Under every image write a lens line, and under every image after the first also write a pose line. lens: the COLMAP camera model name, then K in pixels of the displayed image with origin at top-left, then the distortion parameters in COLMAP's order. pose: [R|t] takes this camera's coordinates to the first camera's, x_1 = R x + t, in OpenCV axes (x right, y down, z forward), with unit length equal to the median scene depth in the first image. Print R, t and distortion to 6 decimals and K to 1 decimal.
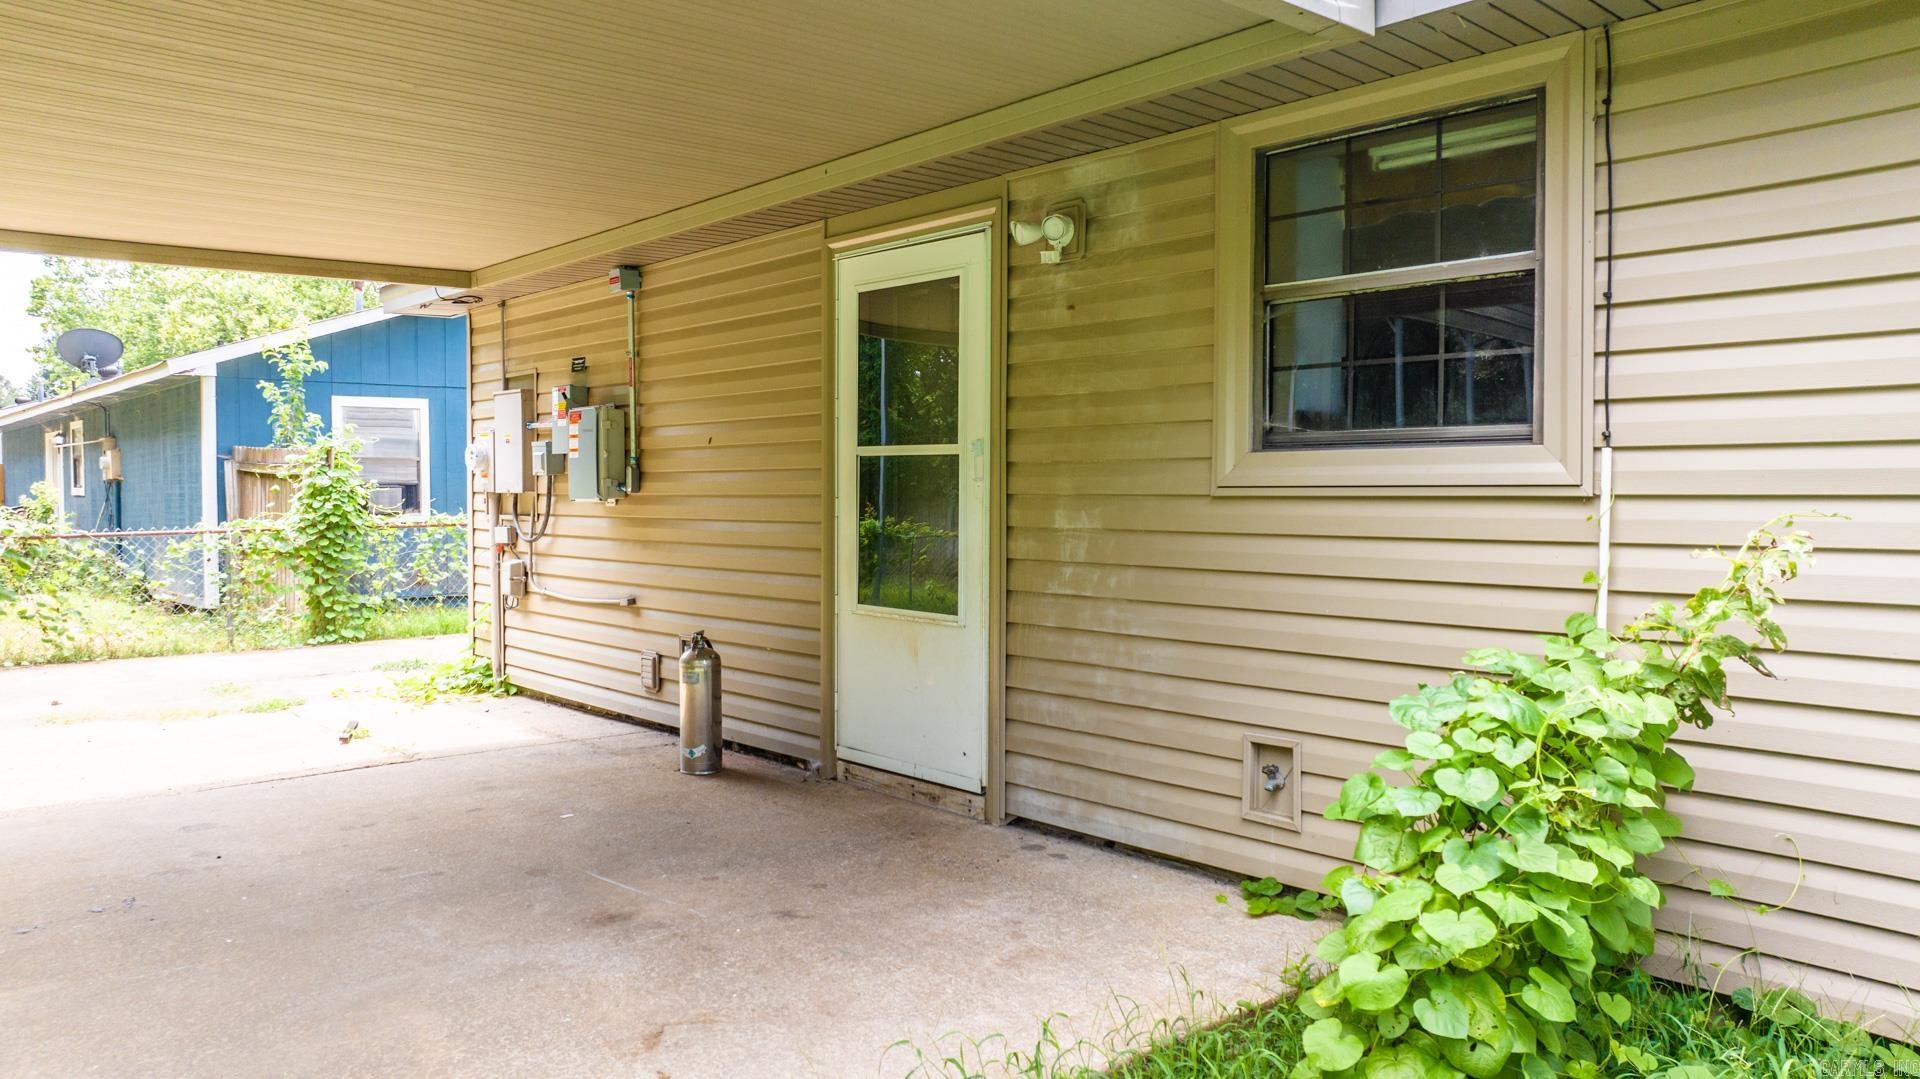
lens RADIAL K [[1349.6, 0, 964.5], [0, 1349.6, 539.8], [0, 0, 1]] dist [-0.007175, 0.001107]
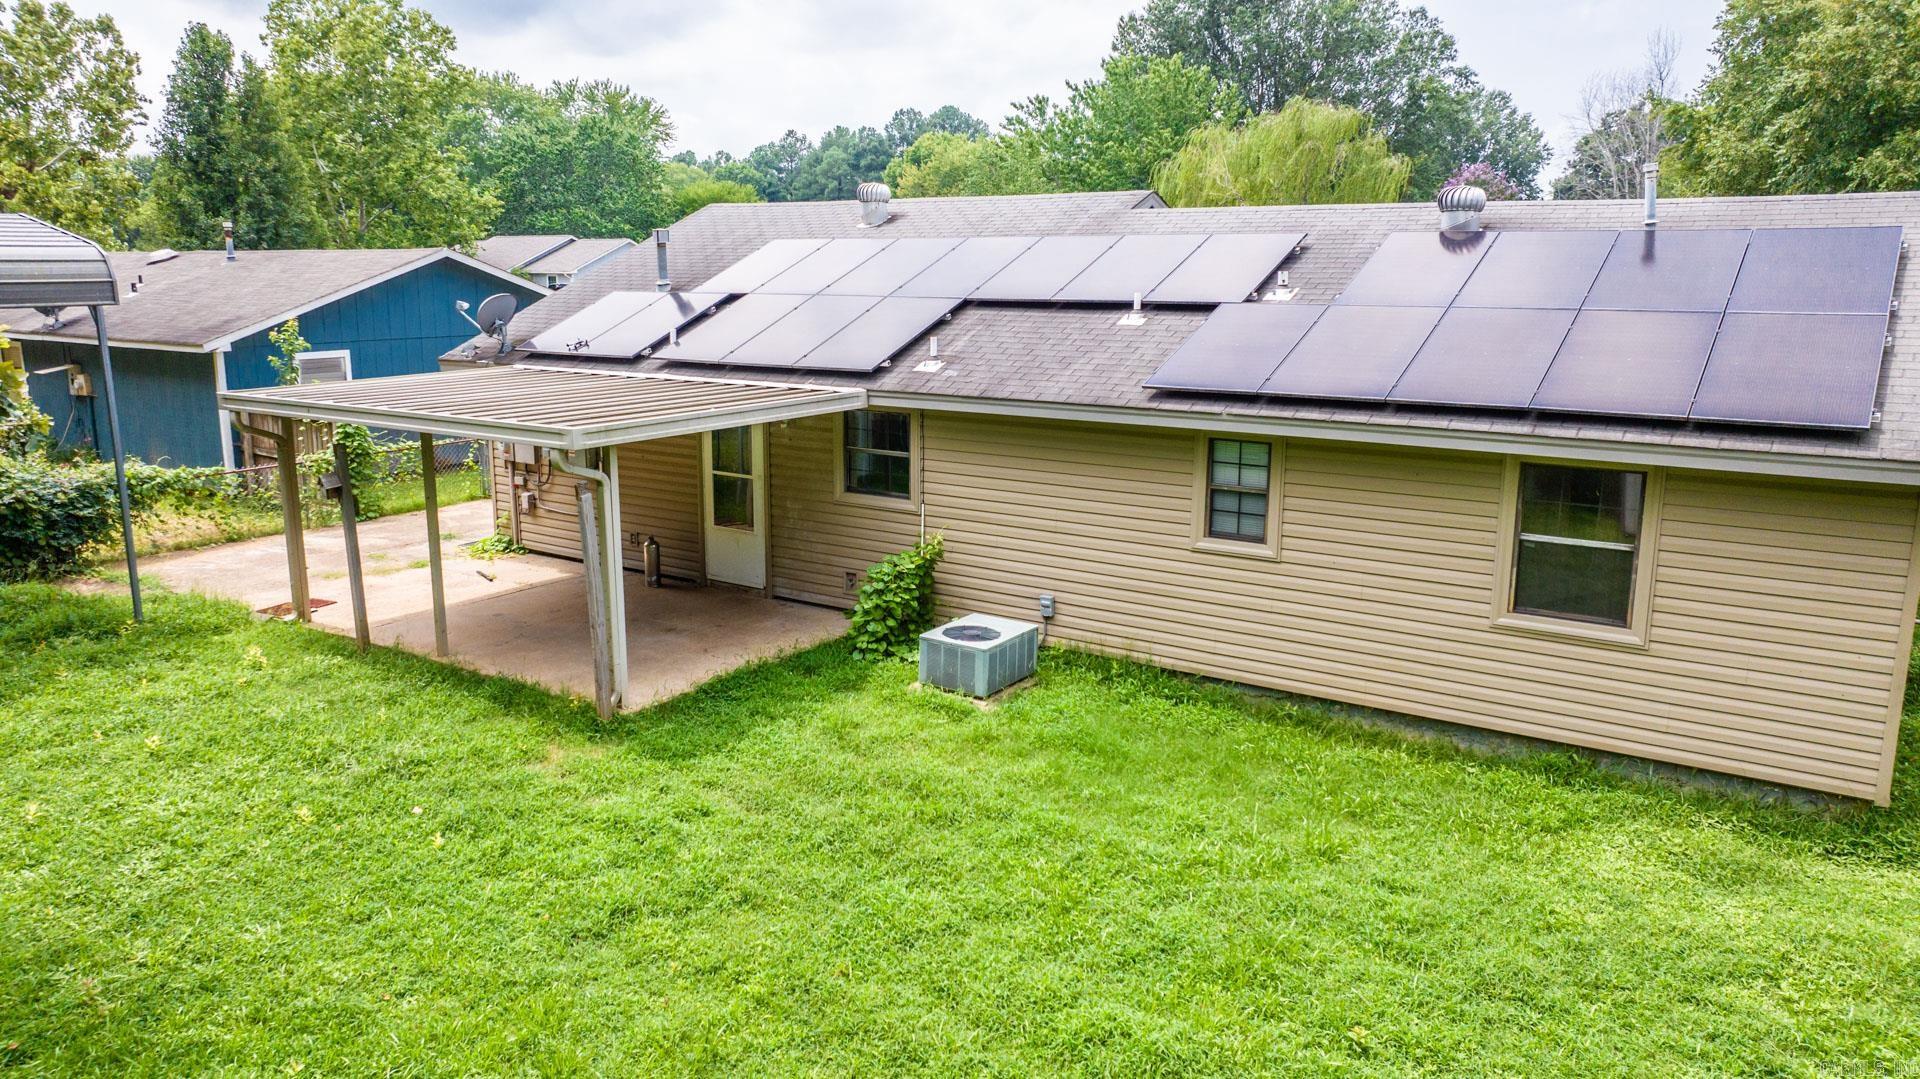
lens RADIAL K [[1349.6, 0, 960.8], [0, 1349.6, 545.6], [0, 0, 1]] dist [-0.007175, 0.001107]
pose [[0.971775, -0.044712, 0.231635, -0.267180], [0.004704, 0.985352, 0.170468, -0.444904], [-0.235864, -0.164567, 0.957750, -2.097410]]
